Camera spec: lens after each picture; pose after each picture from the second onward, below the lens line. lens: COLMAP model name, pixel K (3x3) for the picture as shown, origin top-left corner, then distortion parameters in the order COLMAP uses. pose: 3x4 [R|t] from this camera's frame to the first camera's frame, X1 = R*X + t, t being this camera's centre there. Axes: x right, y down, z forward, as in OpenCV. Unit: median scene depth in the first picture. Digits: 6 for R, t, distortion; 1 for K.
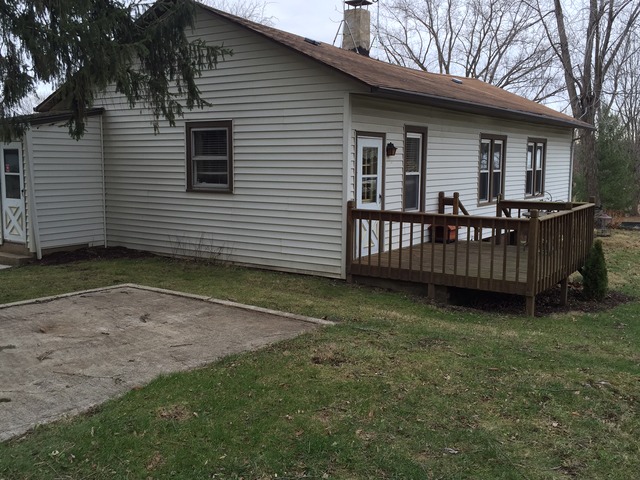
lens RADIAL K [[640.9, 0, 320.0], [0, 640.9, 240.0], [0, 0, 1]] dist [0.059359, -0.044946]
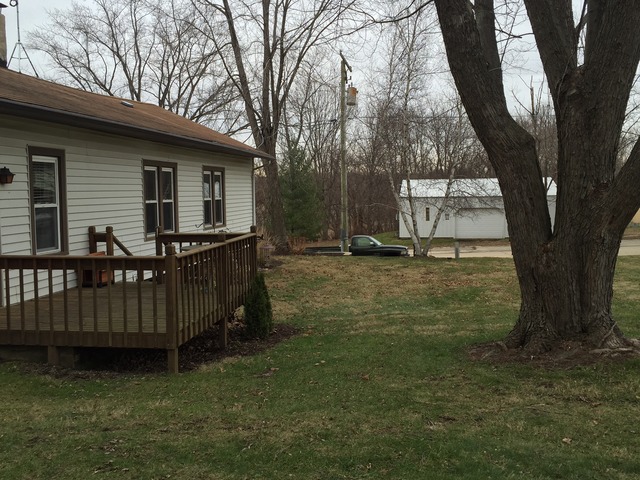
lens RADIAL K [[640.9, 0, 320.0], [0, 640.9, 240.0], [0, 0, 1]] dist [0.059359, -0.044946]
pose [[0.906381, -0.048795, 0.419633, 0.080440], [0.069354, 0.997017, -0.033868, -0.005824], [-0.416729, 0.059801, 0.907062, 0.080508]]
